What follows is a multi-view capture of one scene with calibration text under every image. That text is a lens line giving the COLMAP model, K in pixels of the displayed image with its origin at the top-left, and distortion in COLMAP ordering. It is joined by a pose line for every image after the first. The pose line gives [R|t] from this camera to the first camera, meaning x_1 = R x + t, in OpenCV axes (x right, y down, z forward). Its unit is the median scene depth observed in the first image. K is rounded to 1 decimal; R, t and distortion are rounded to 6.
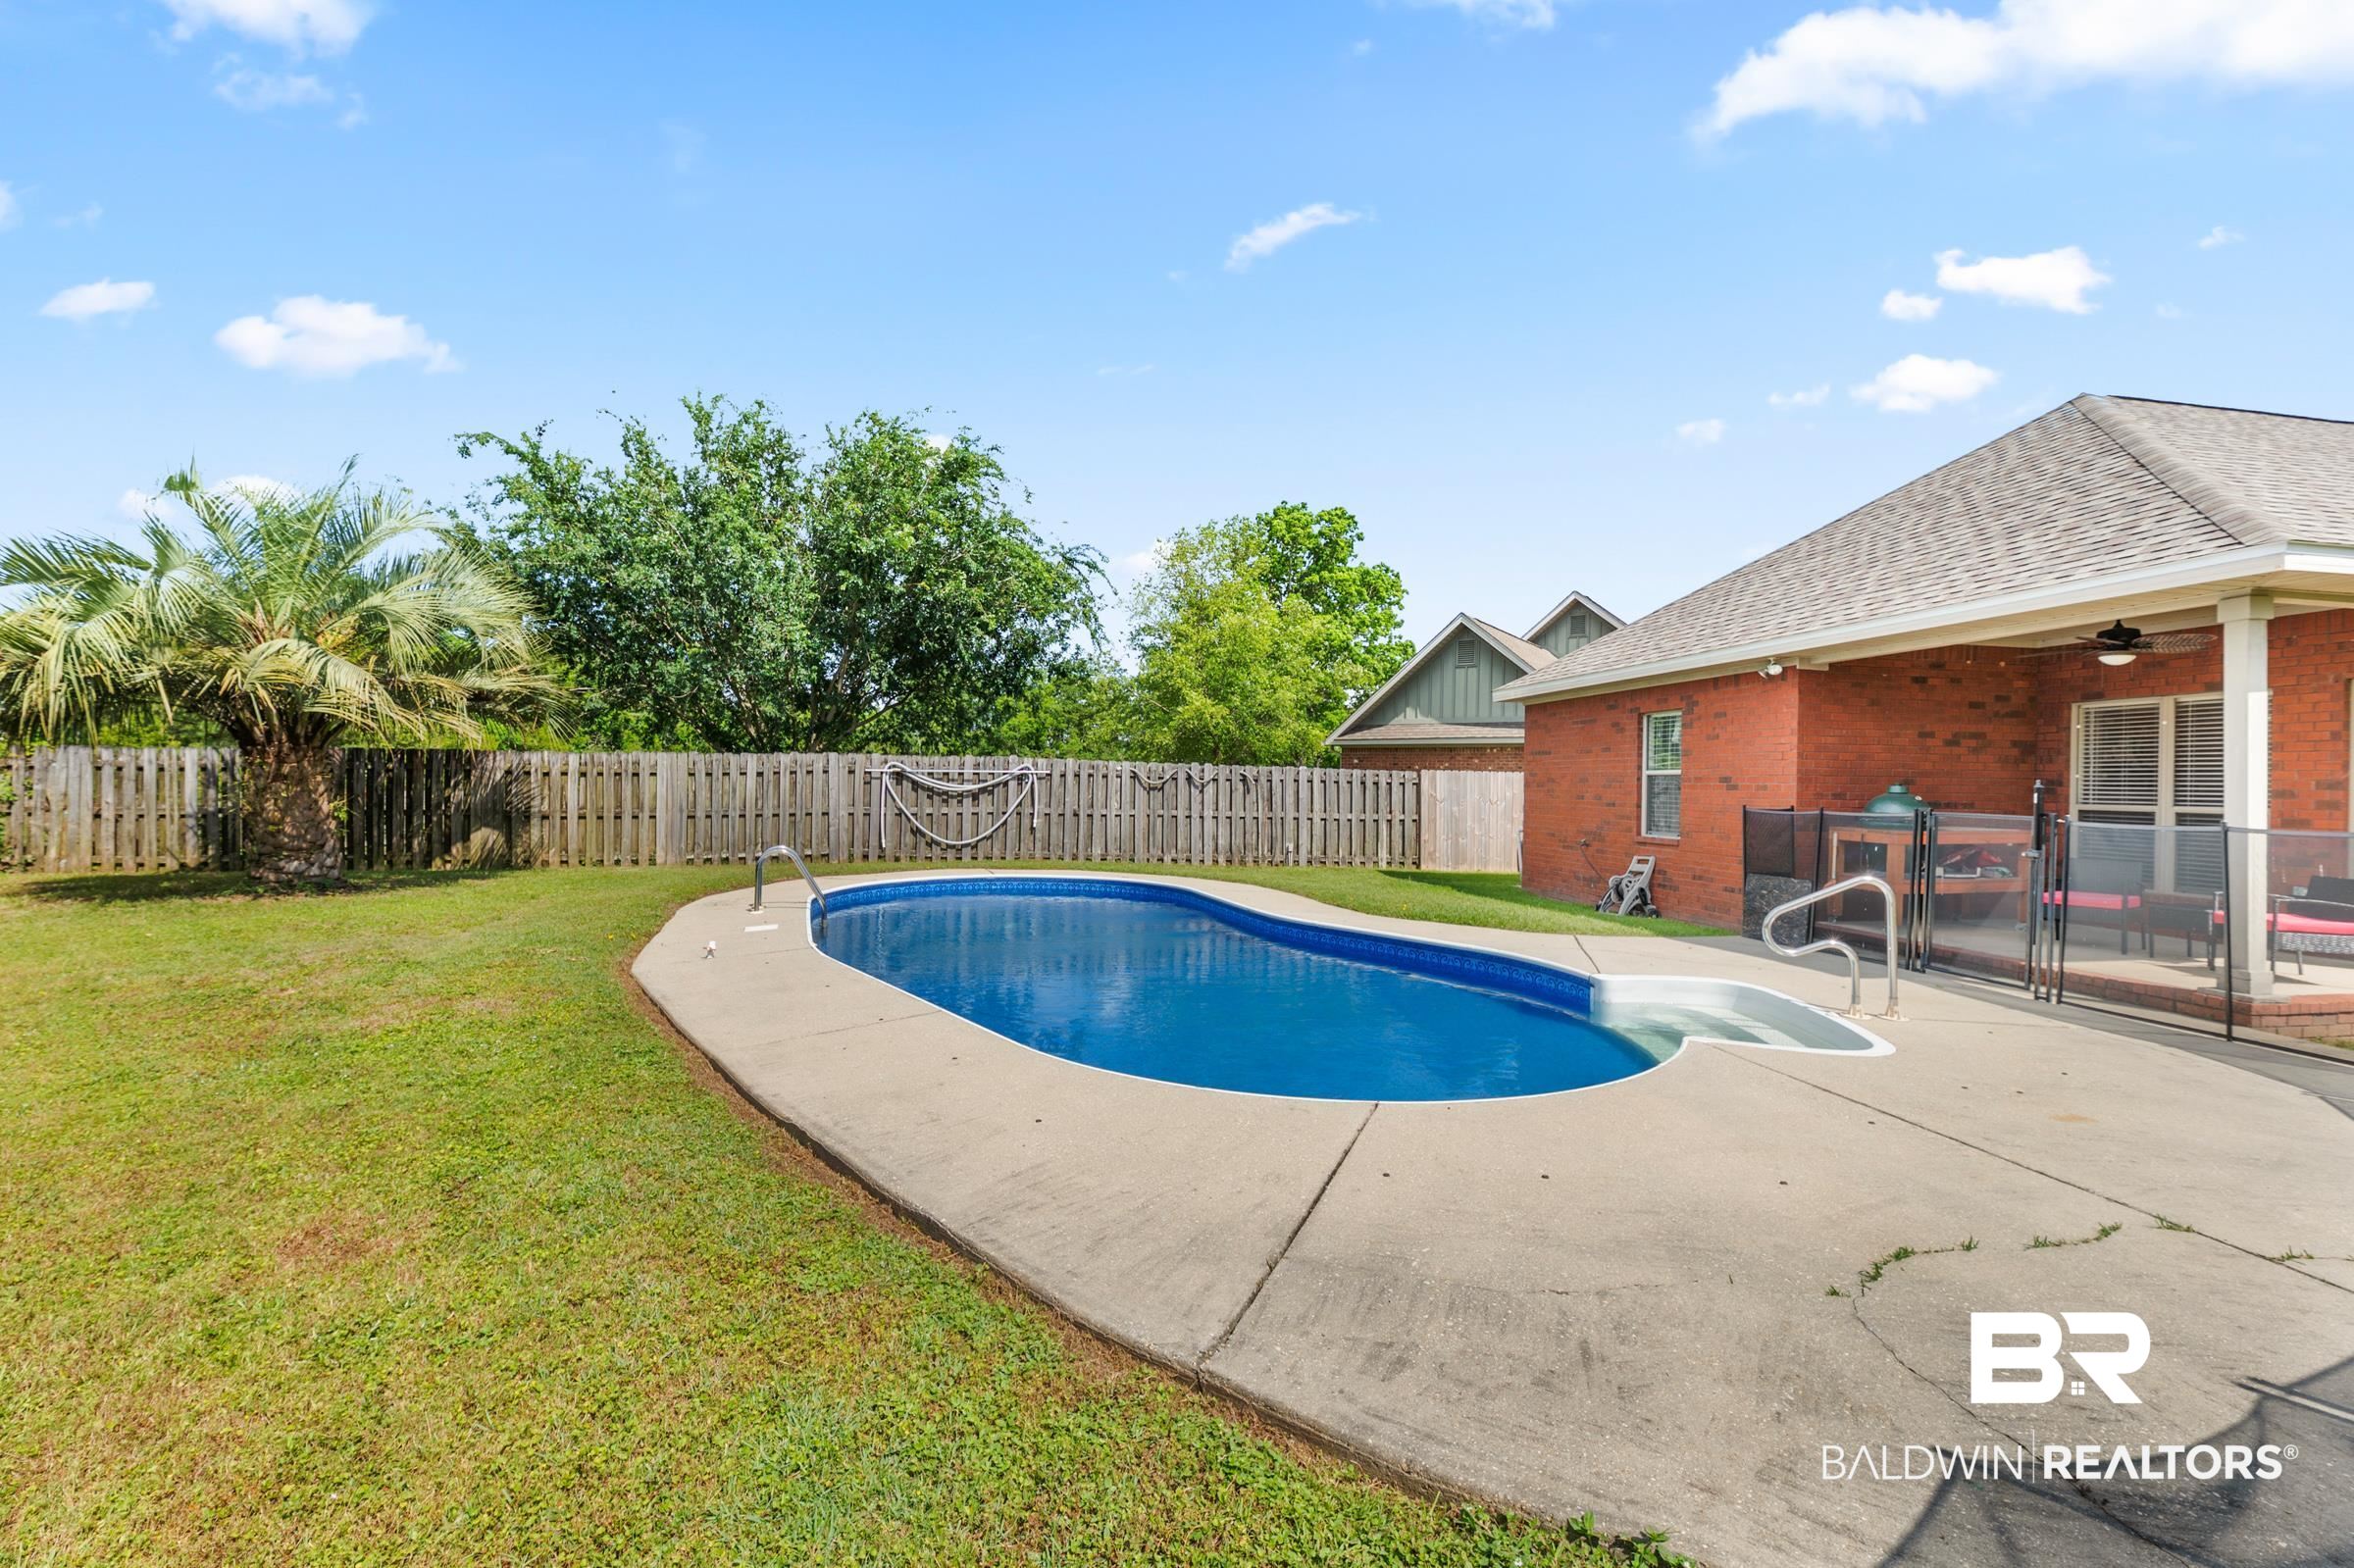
lens RADIAL K [[947.0, 0, 1180.7], [0, 947.0, 773.9], [0, 0, 1]] dist [-0.002292, -0.001546]
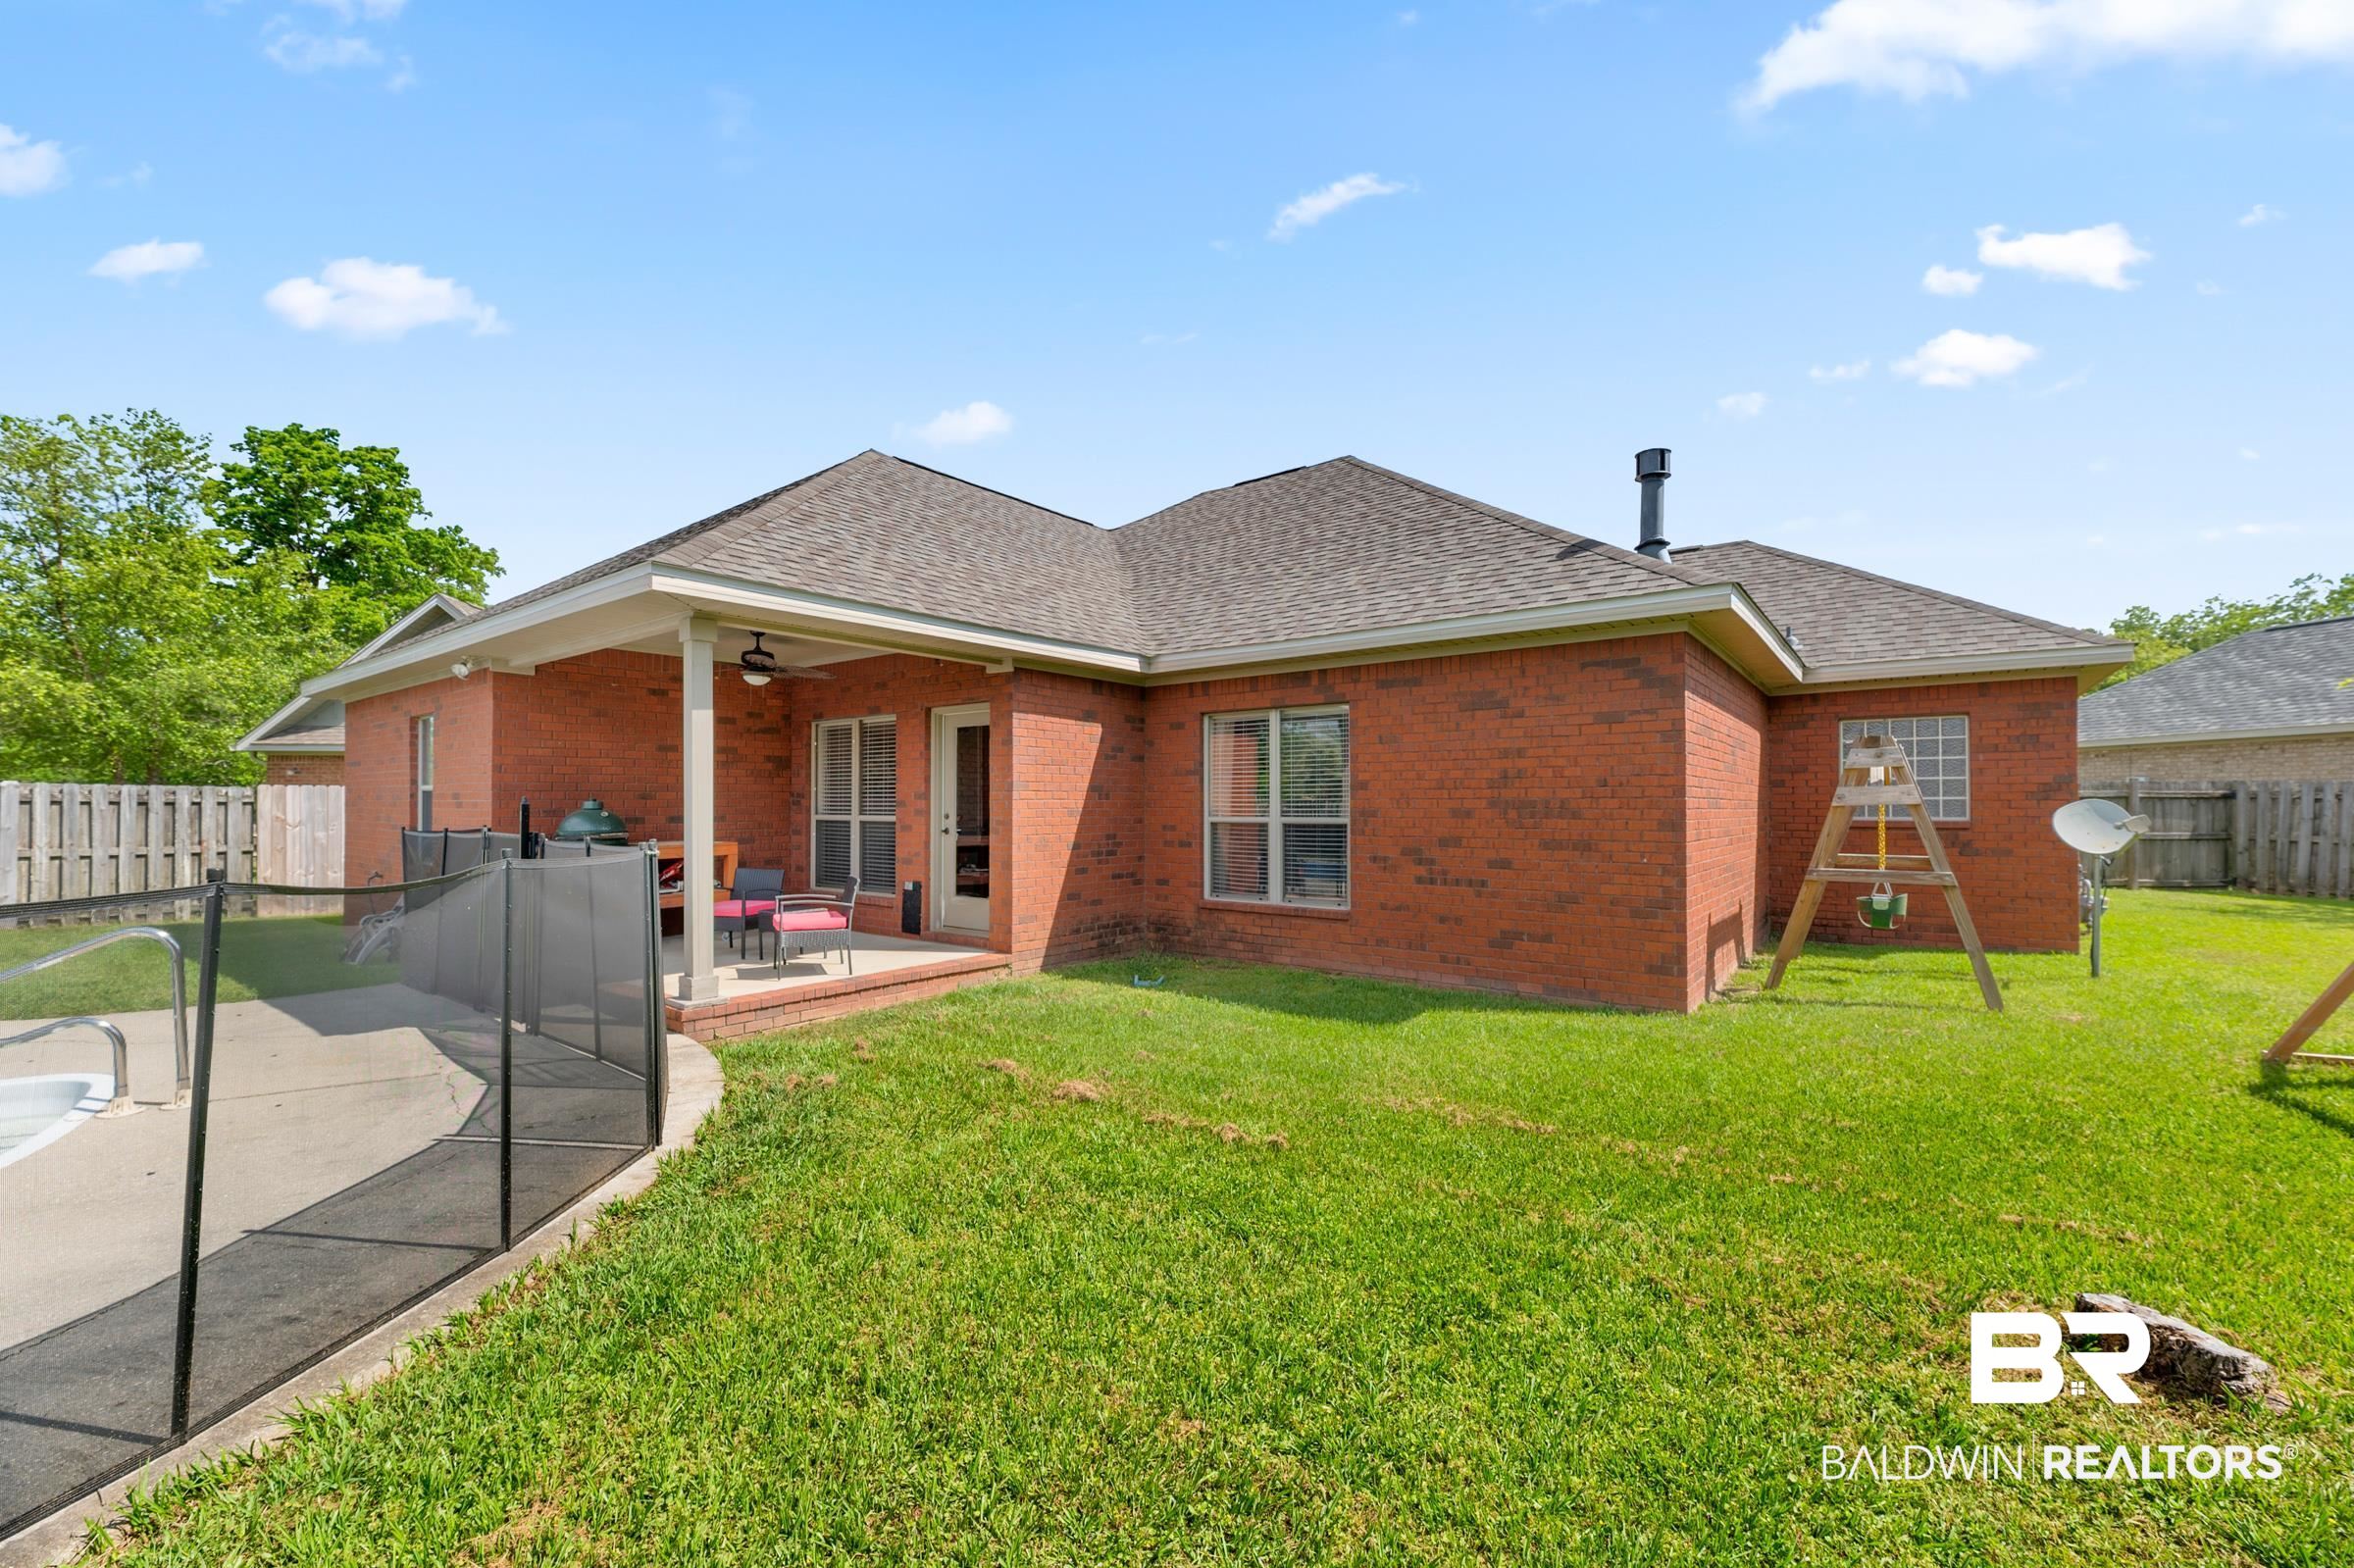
lens RADIAL K [[947.0, 0, 1166.2], [0, 947.0, 802.3], [0, 0, 1]] dist [-0.002292, -0.001546]
pose [[0.732468, -0.019116, 0.680533, 0.395495], [0.006273, 0.999753, 0.021332, -0.002334], [-0.680773, -0.011356, 0.732406, -0.060929]]
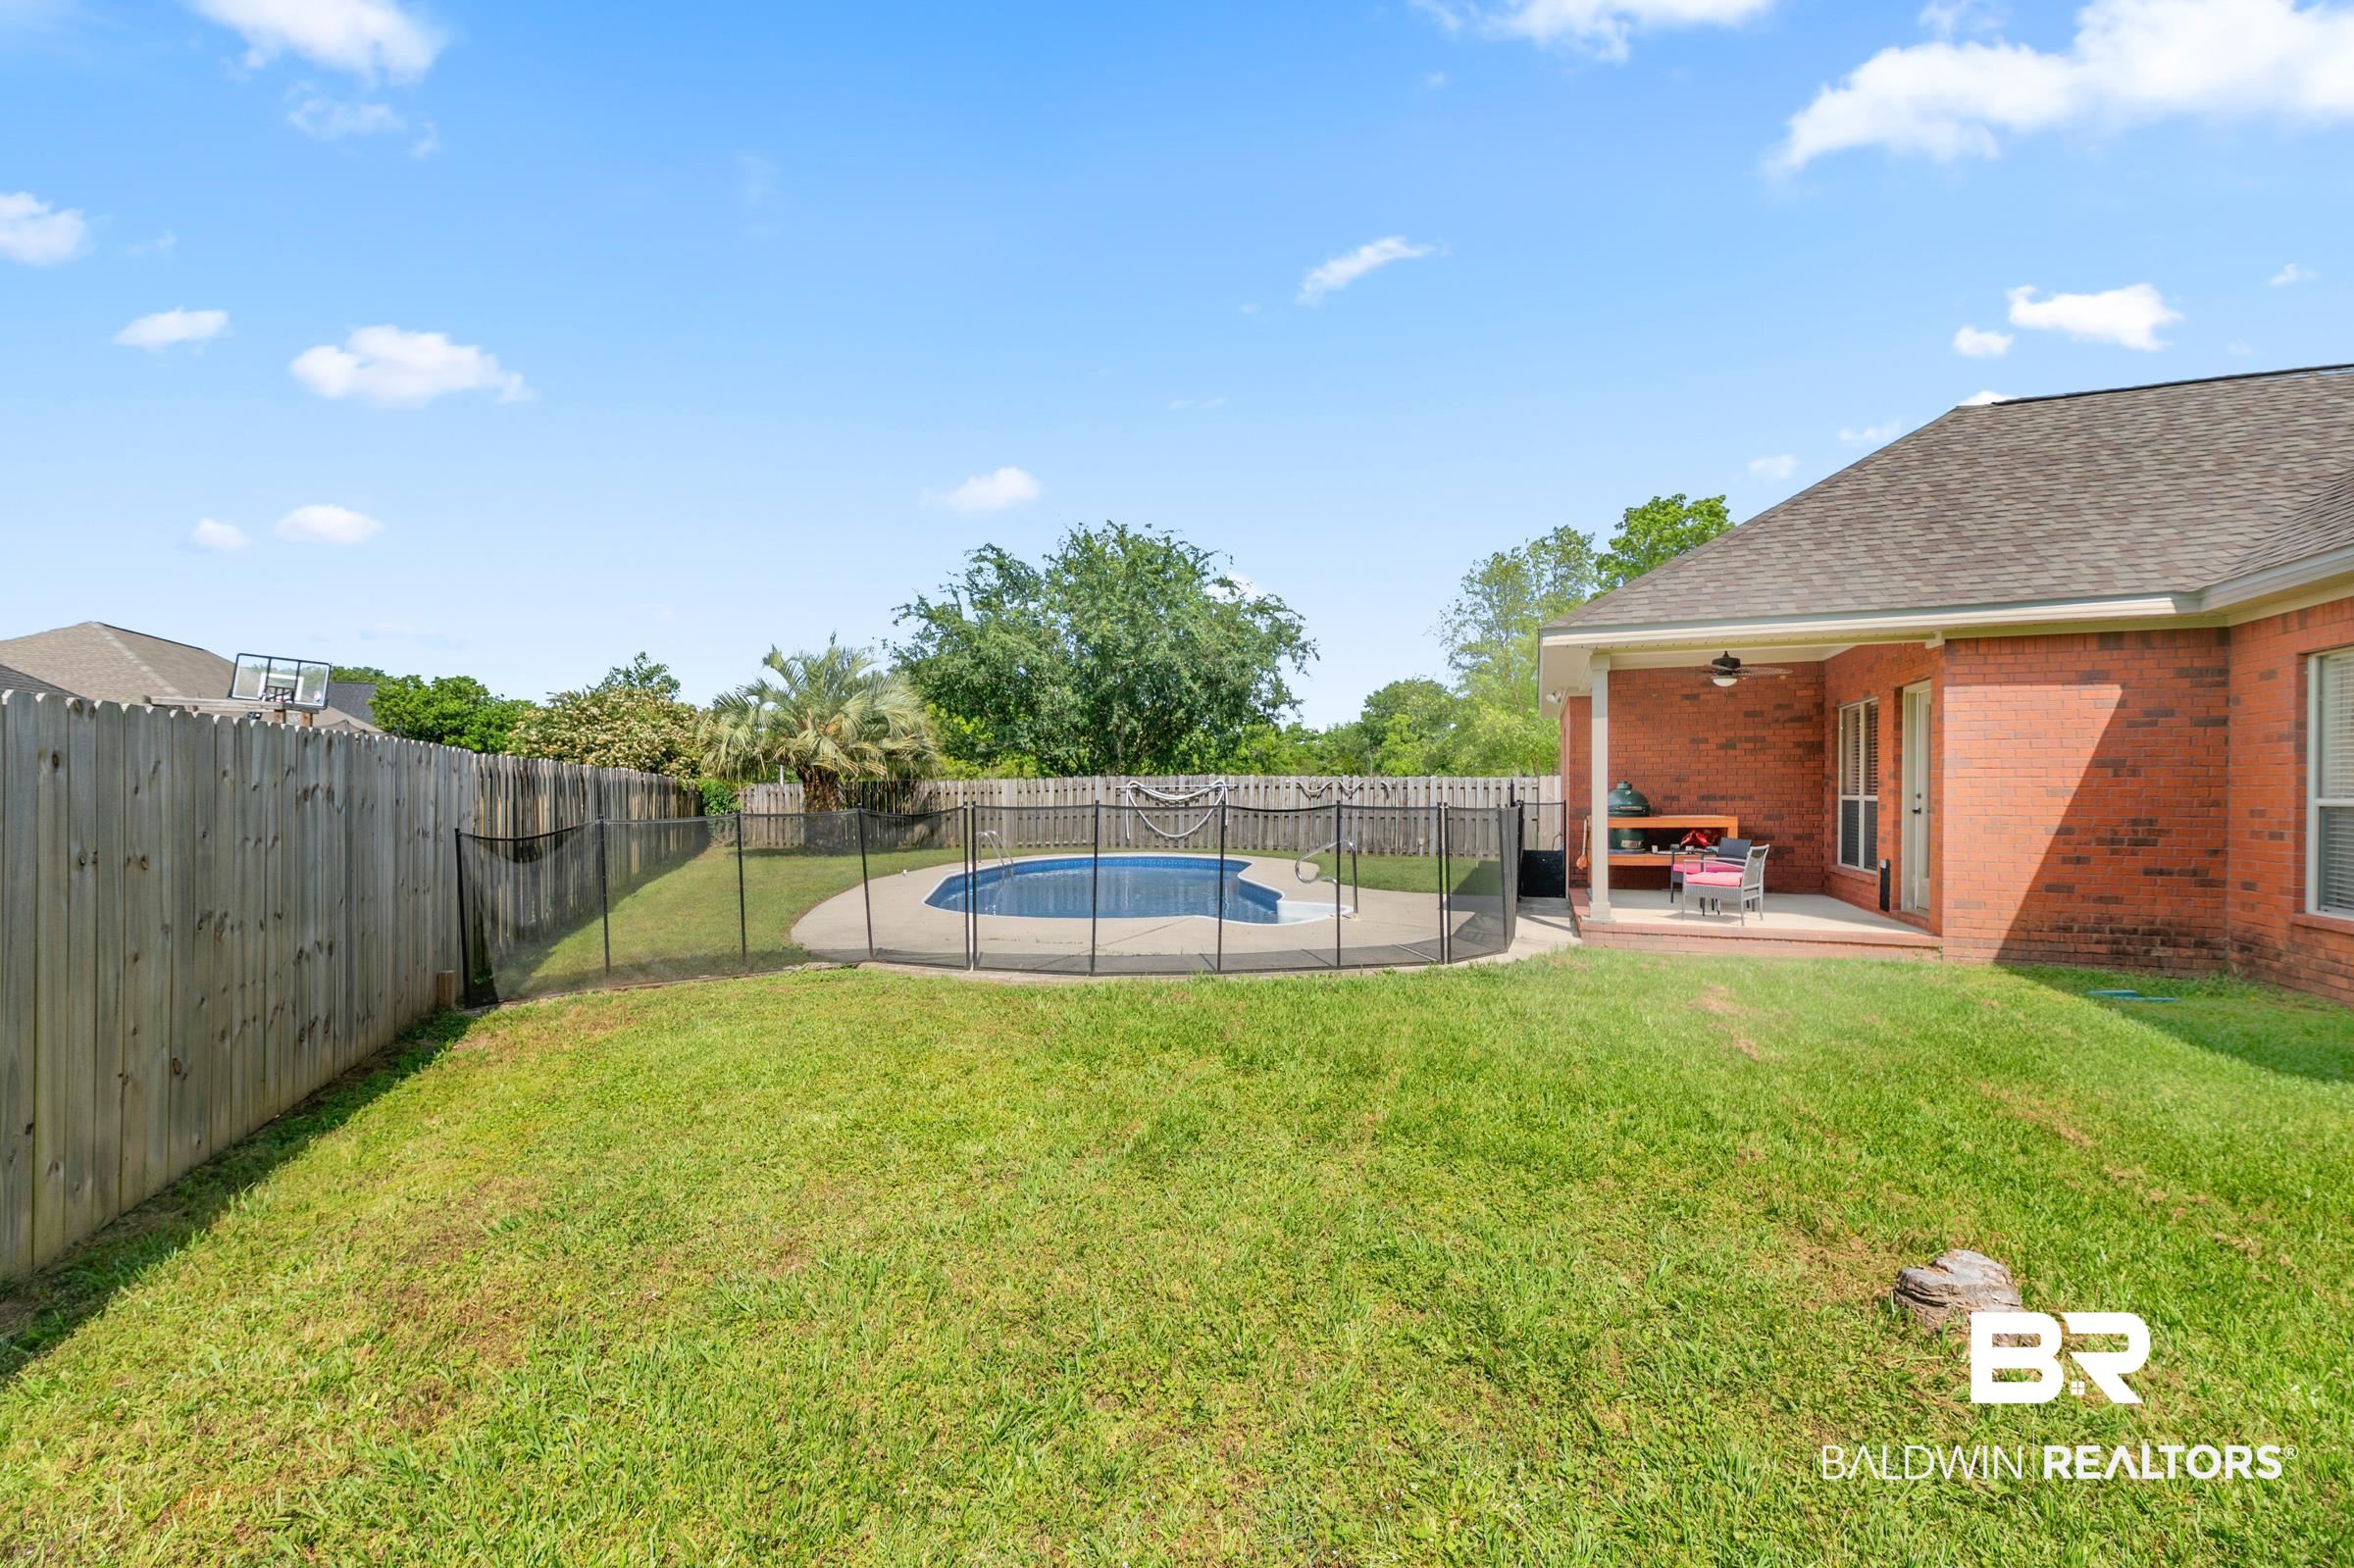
lens RADIAL K [[947.0, 0, 1187.8], [0, 947.0, 792.3], [0, 0, 1]] dist [-0.002292, -0.001546]
pose [[0.869582, -0.019142, -0.493418, 0.649388], [0.022534, 0.999746, 0.000927, 0.007509], [0.493275, -0.011924, 0.869792, -0.319230]]
